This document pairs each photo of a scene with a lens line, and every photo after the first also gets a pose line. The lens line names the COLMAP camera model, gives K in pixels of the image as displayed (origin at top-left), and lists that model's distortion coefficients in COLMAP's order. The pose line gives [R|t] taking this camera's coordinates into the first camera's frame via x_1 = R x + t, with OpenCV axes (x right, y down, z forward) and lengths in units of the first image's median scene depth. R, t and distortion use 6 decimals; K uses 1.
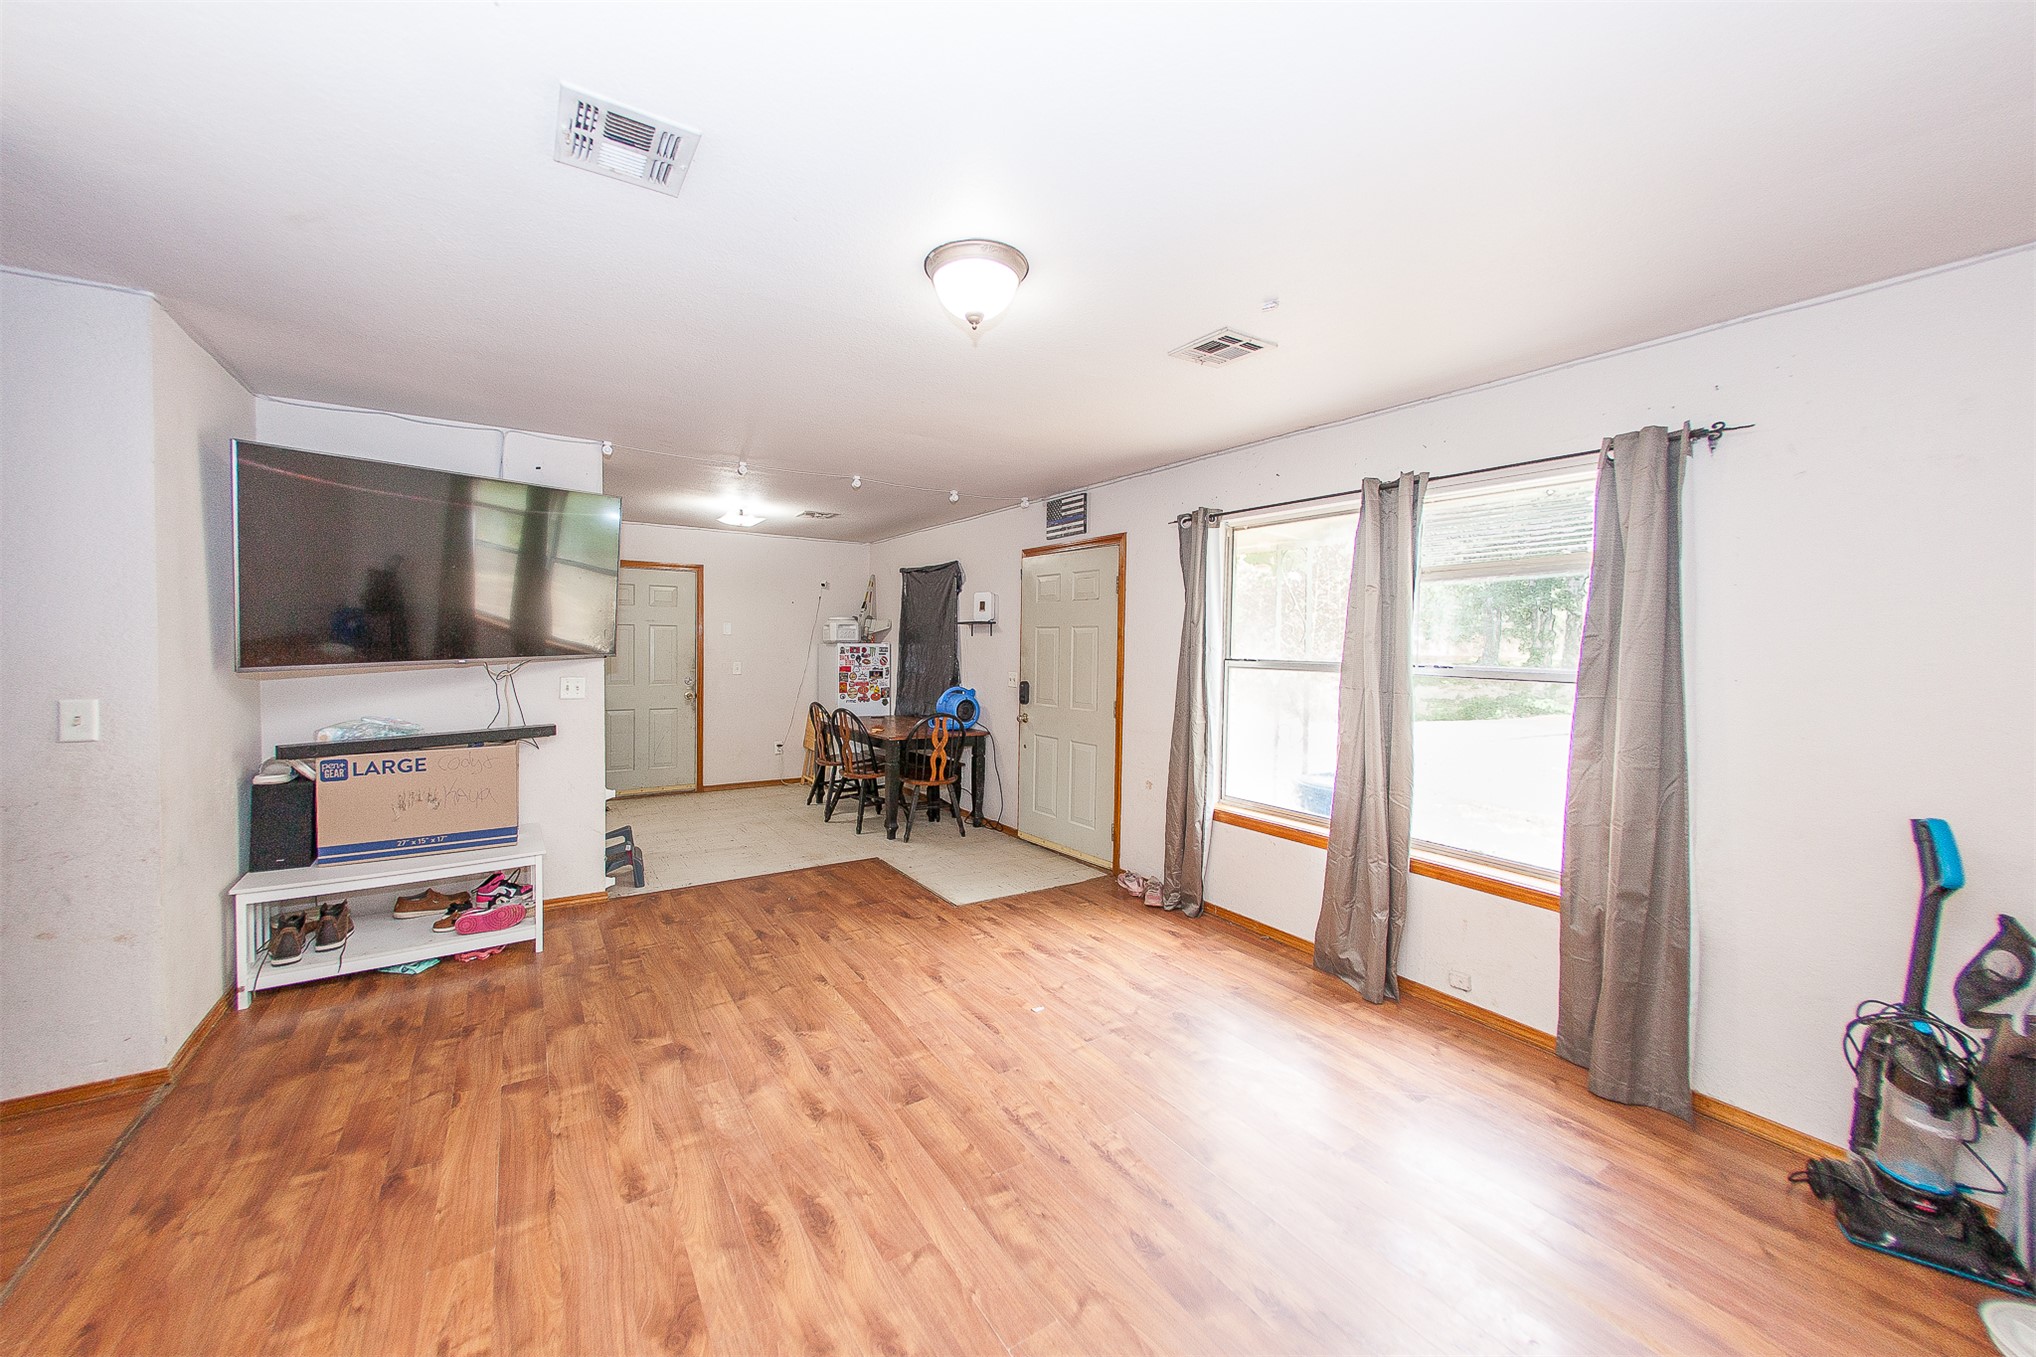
lens RADIAL K [[729.2, 0, 997.7], [0, 729.2, 659.0], [0, 0, 1]] dist [-0.000642, 0.000059]
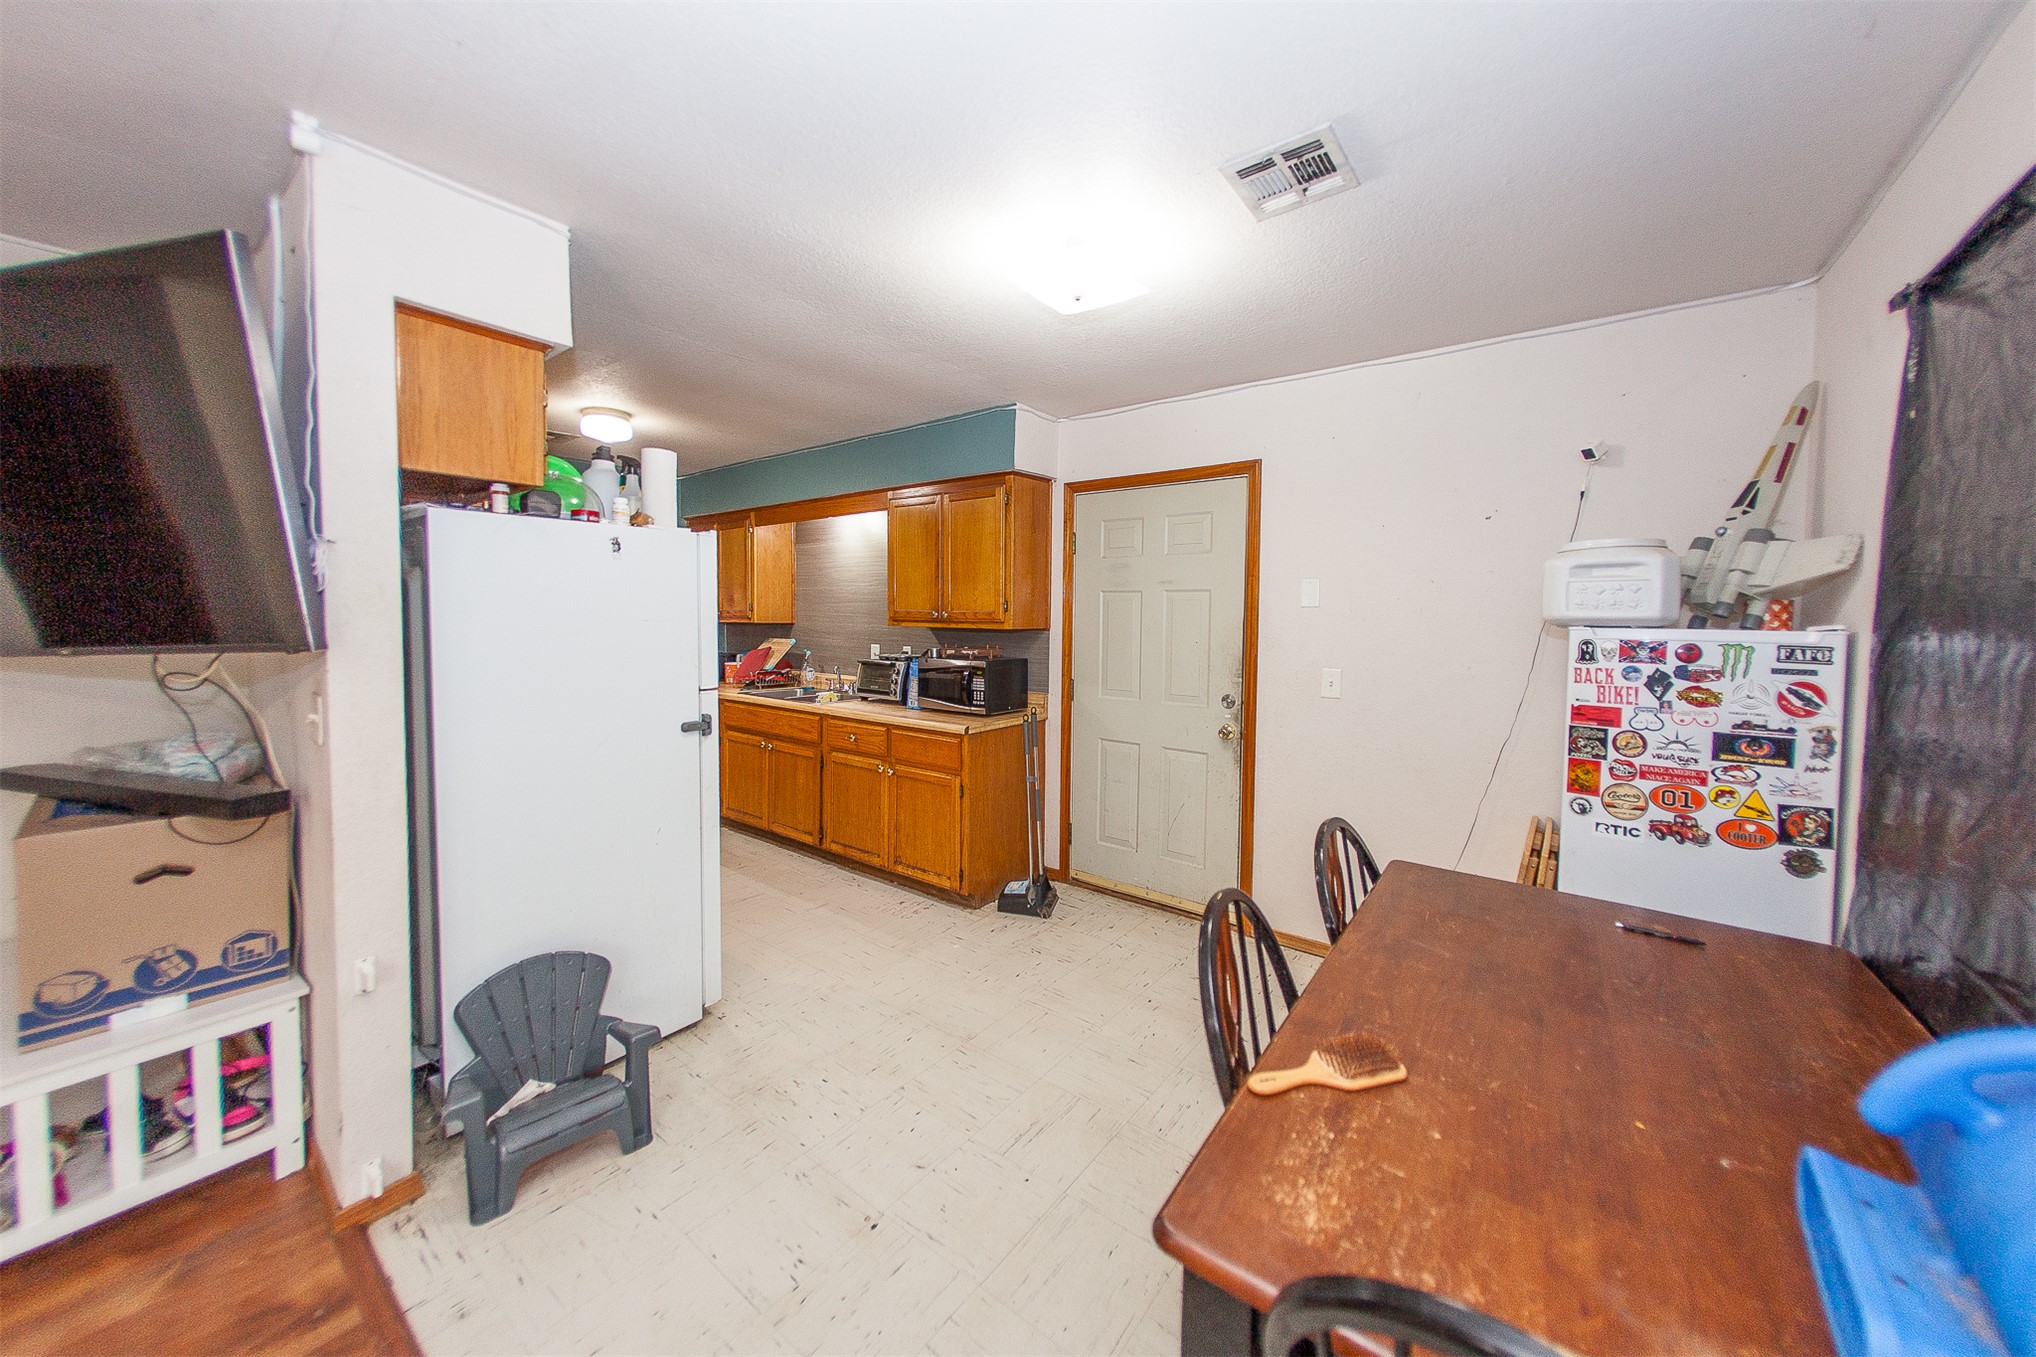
lens RADIAL K [[714.1, 0, 1035.4], [0, 714.1, 644.4], [0, 0, 1]] dist [-0.002174, -0.000038]
pose [[0.331520, 0.030444, -0.942957, -0.029169], [-0.027529, 0.999366, 0.022587, -0.035015], [0.943046, 0.018470, 0.332148, 1.576572]]
